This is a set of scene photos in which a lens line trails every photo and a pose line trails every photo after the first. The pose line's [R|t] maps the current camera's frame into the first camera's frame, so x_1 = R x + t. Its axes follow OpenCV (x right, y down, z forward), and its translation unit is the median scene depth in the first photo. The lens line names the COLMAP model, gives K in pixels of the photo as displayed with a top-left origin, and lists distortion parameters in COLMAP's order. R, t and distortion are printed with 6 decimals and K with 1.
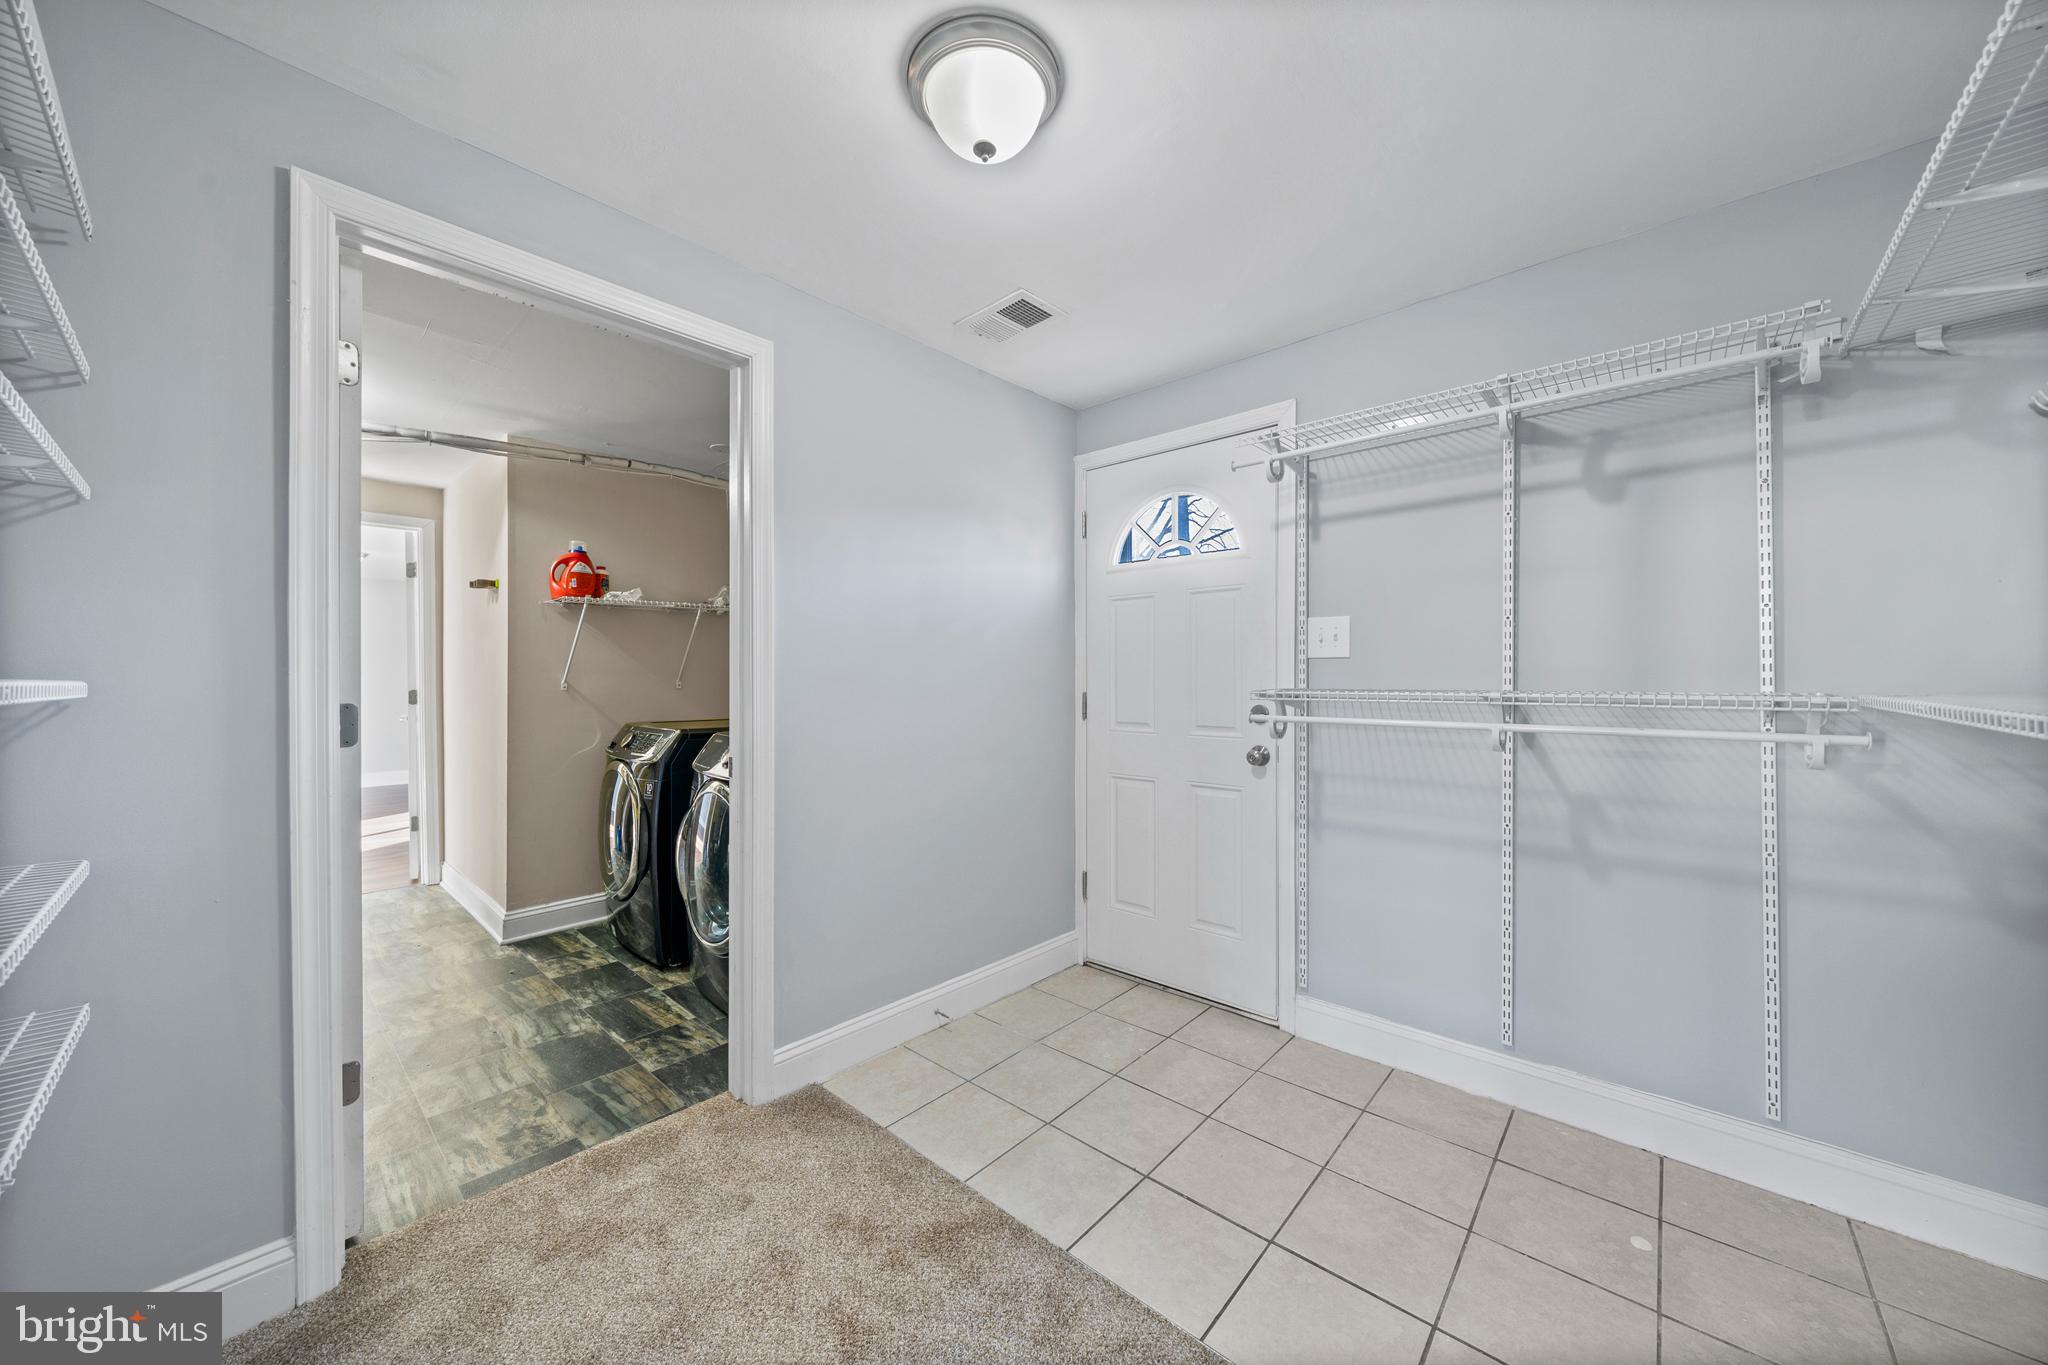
lens RADIAL K [[740.1, 0, 1006.3], [0, 740.1, 680.3], [0, 0, 1]] dist [-0.002633, -0.000350]
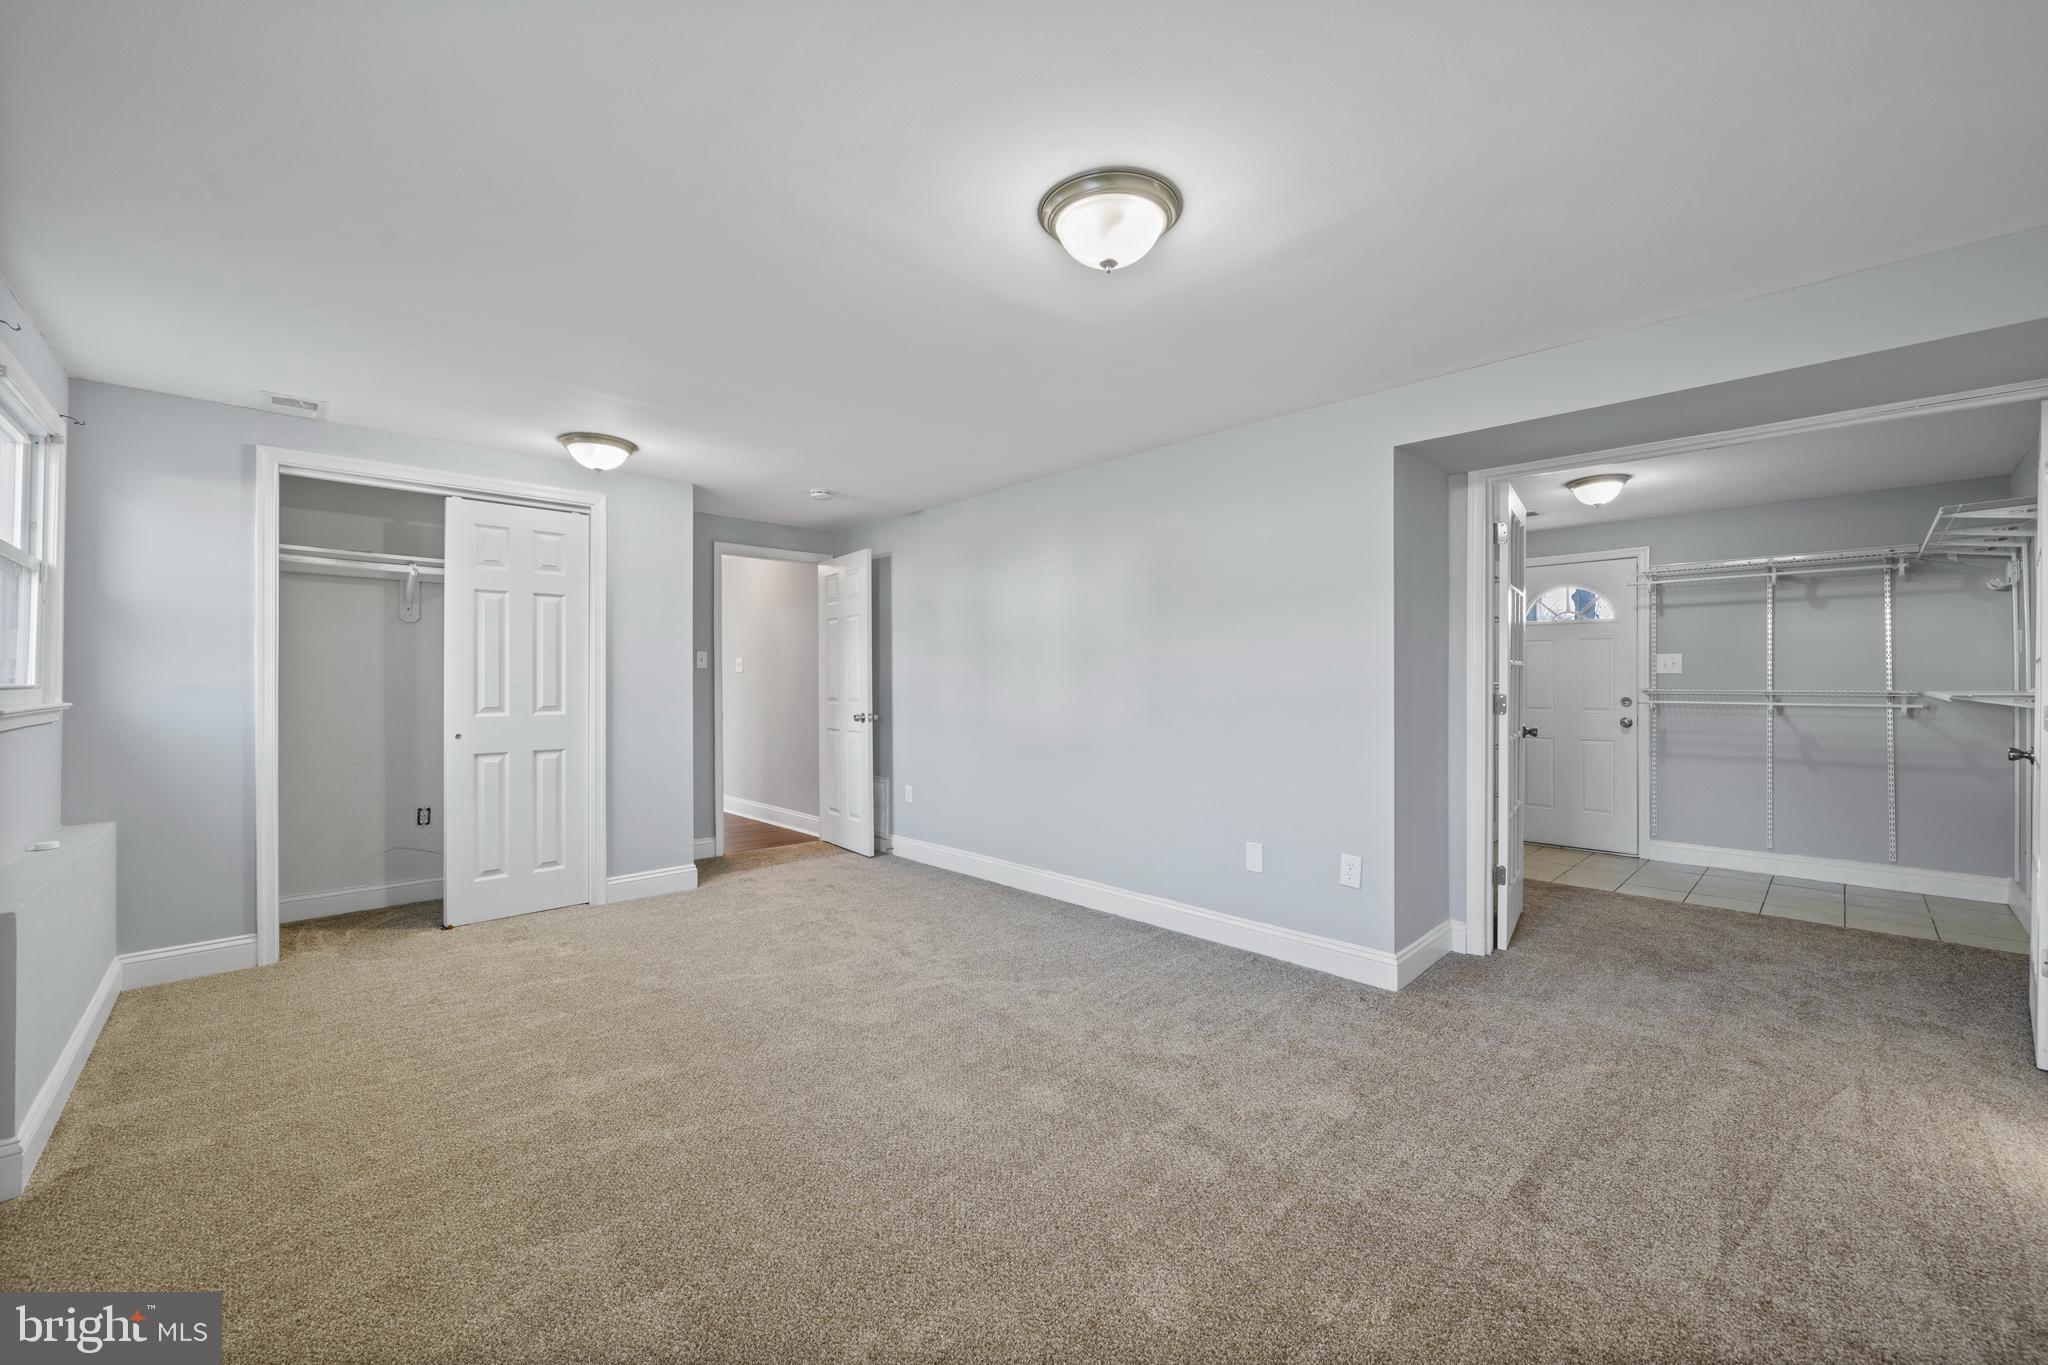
lens RADIAL K [[770.2, 0, 1041.0], [0, 770.2, 679.2], [0, 0, 1]] dist [-0.004106, 0.000509]
pose [[0.997982, 0.001499, -0.063481, -1.199027], [-0.001842, 0.999984, -0.005344, -0.000717], [0.063472, 0.005451, 0.997969, -1.272782]]
